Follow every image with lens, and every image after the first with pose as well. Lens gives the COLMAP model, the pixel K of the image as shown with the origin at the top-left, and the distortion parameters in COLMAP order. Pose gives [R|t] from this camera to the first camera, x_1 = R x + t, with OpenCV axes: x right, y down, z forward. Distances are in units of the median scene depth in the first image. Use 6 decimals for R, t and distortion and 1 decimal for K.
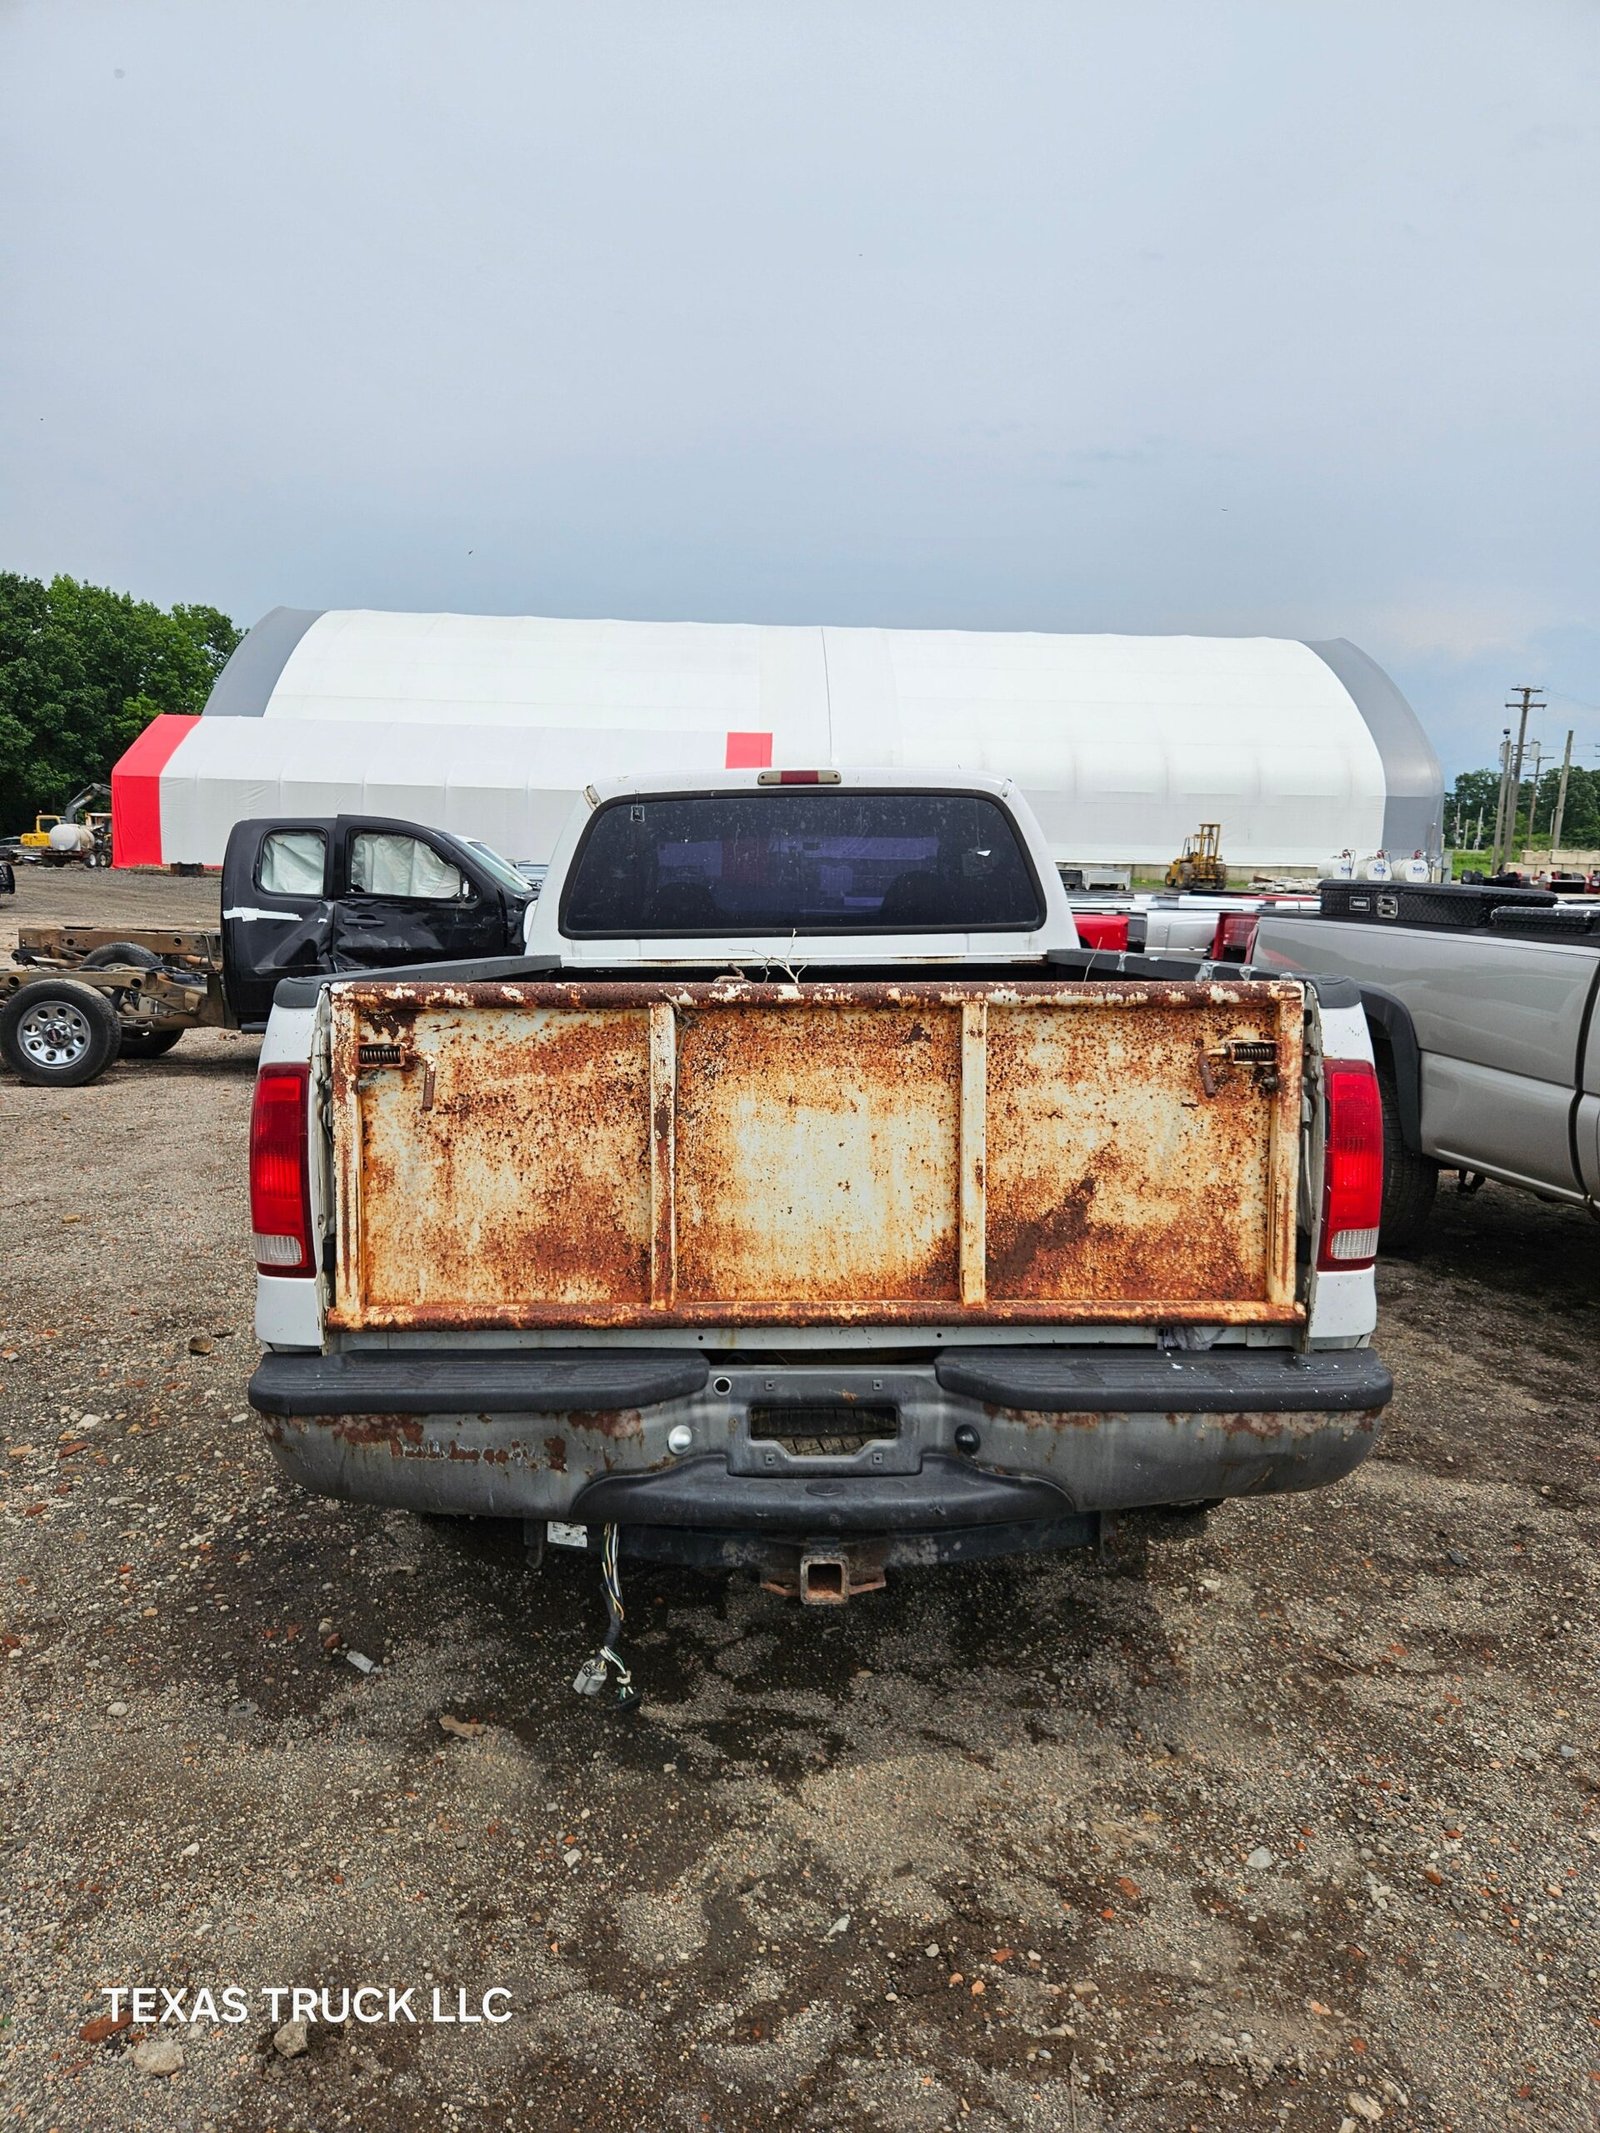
lens RADIAL K [[1428.3, 0, 808.6], [0, 1428.3, 1046.5], [0, 0, 1]] dist [0.061989, -0.056748]
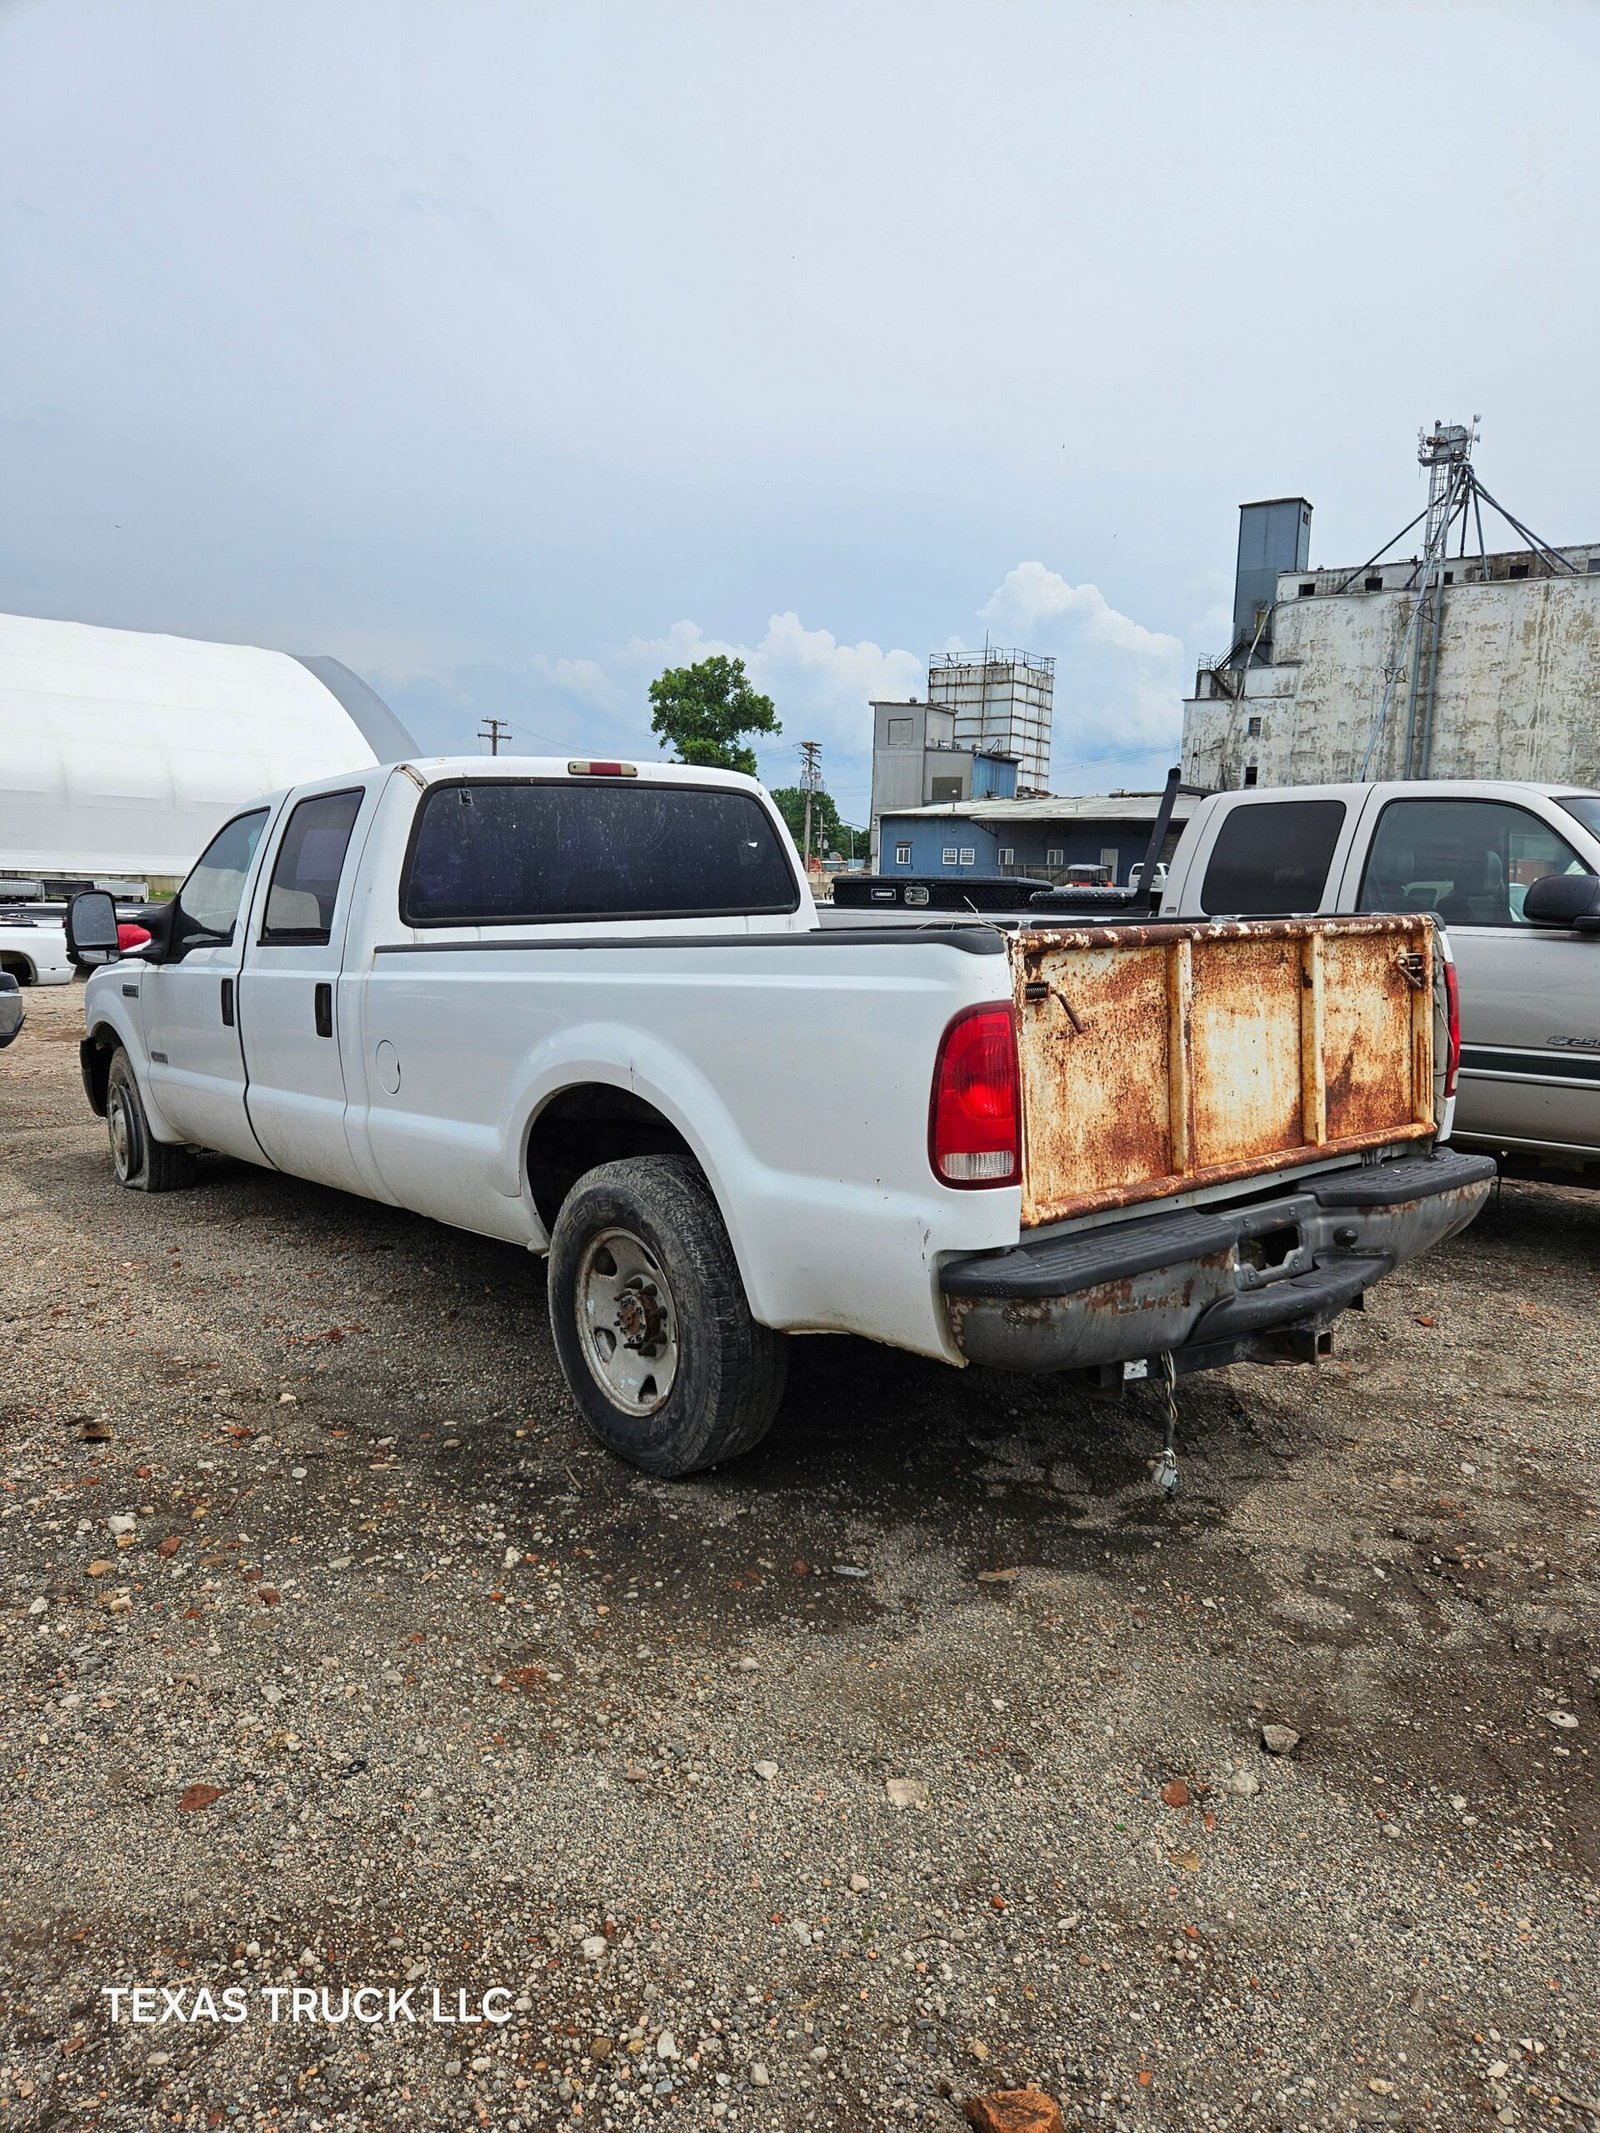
lens RADIAL K [[1428.3, 0, 808.6], [0, 1428.3, 1057.9], [0, 0, 1]] dist [0.061989, -0.056748]
pose [[0.776641, -0.078726, 0.625005, -1.074205], [0.080287, 0.996439, 0.025747, 0.014045], [-0.624806, 0.030184, 0.780196, 0.184858]]
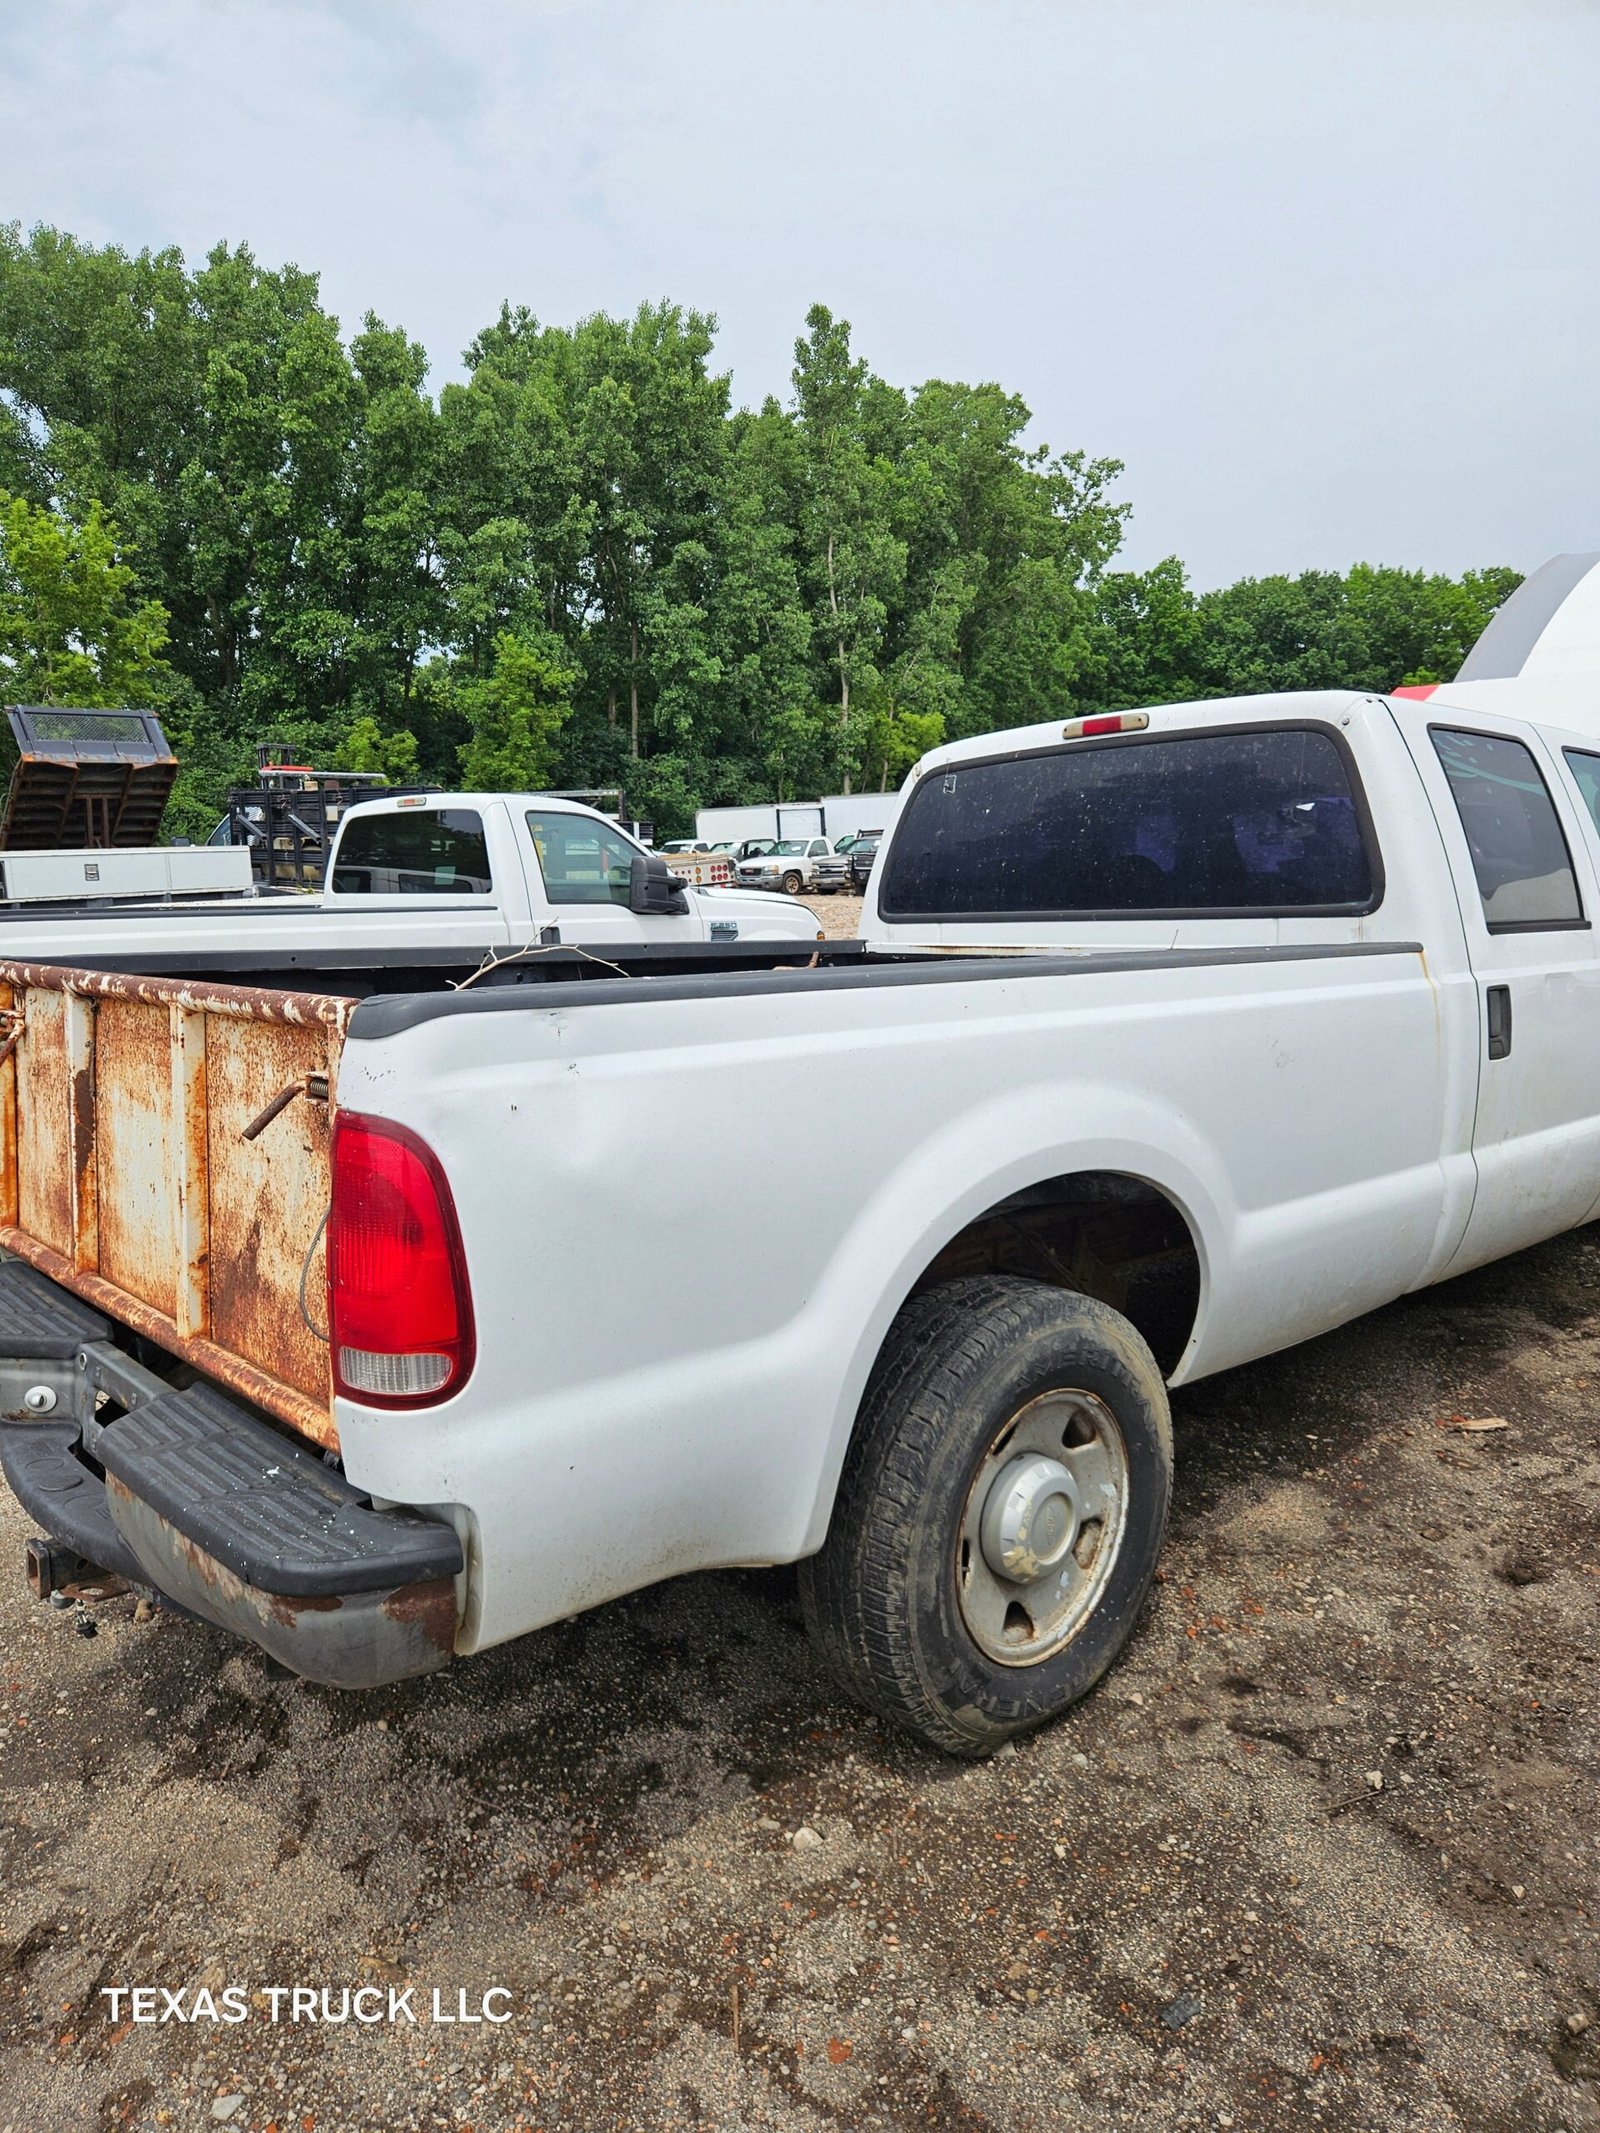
lens RADIAL K [[1428.3, 0, 799.6], [0, 1428.3, 1048.5], [0, 0, 1]] dist [0.061989, -0.056748]
pose [[0.664197, 0.075266, -0.743759, 0.953562], [-0.060586, 0.997066, 0.046794, -0.062379], [0.745099, 0.013981, 0.666808, 0.626698]]
